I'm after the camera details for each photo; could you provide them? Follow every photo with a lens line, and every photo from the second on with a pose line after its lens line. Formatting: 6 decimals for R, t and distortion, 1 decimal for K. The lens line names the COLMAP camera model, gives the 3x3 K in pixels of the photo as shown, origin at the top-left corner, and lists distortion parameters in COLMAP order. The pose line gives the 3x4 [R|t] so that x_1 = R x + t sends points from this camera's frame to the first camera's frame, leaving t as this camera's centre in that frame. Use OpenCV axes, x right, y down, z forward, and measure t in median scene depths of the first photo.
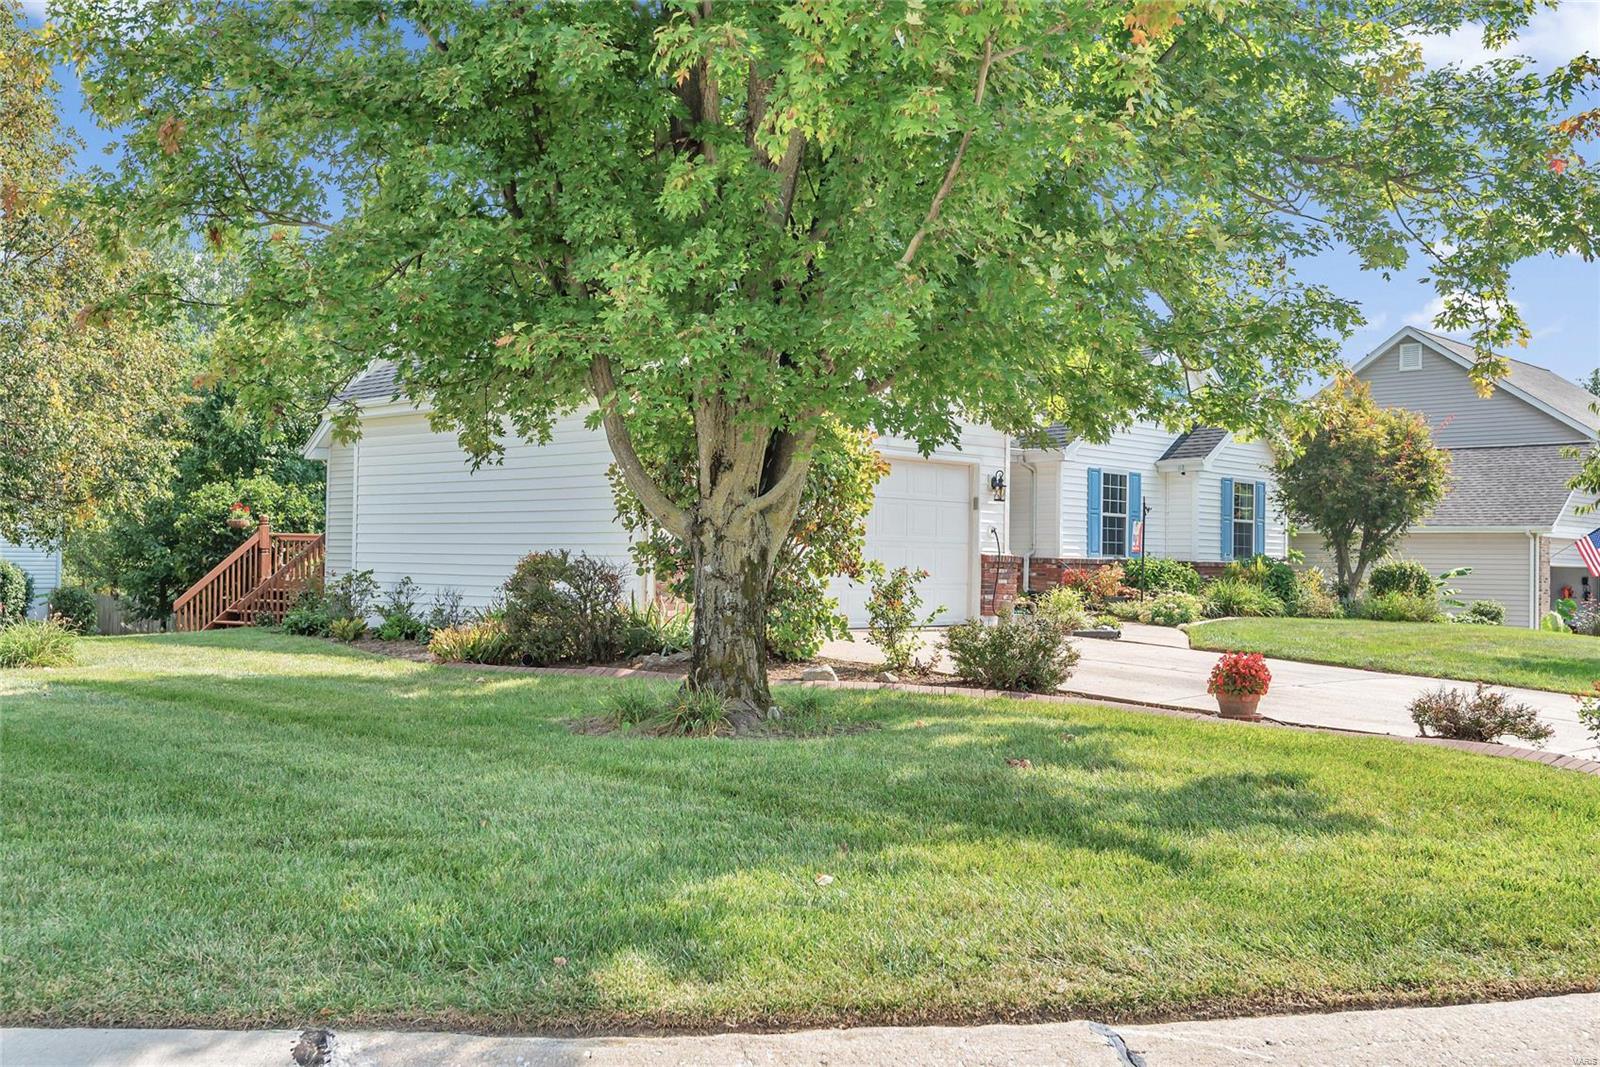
lens RADIAL K [[1524.6, 0, 800.0], [0, 1524.6, 529.9], [0, 0, 1]] dist [0.025787, 0.000000]
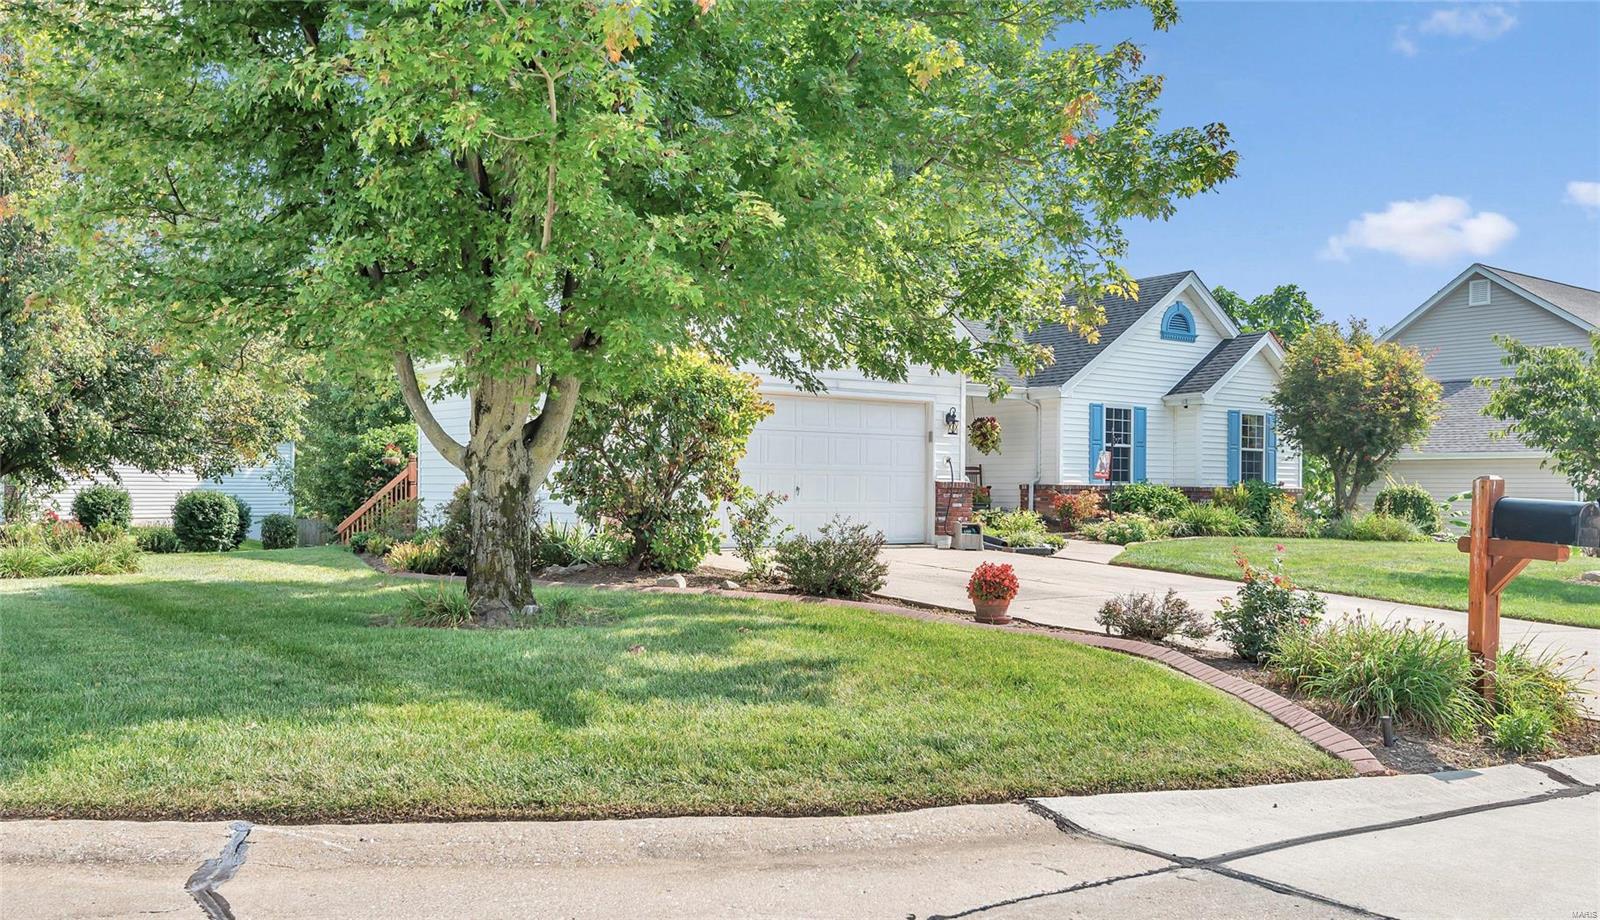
lens RADIAL K [[1366.1, 0, 800.0], [0, 1366.1, 466.8], [0, 0, 1]] dist [0.030177, -0.009072]
pose [[0.987646, -0.008890, -0.156448, 0.155075], [0.009319, 0.999955, 0.002013, 0.001951], [0.156423, -0.003446, 0.987684, -0.021510]]
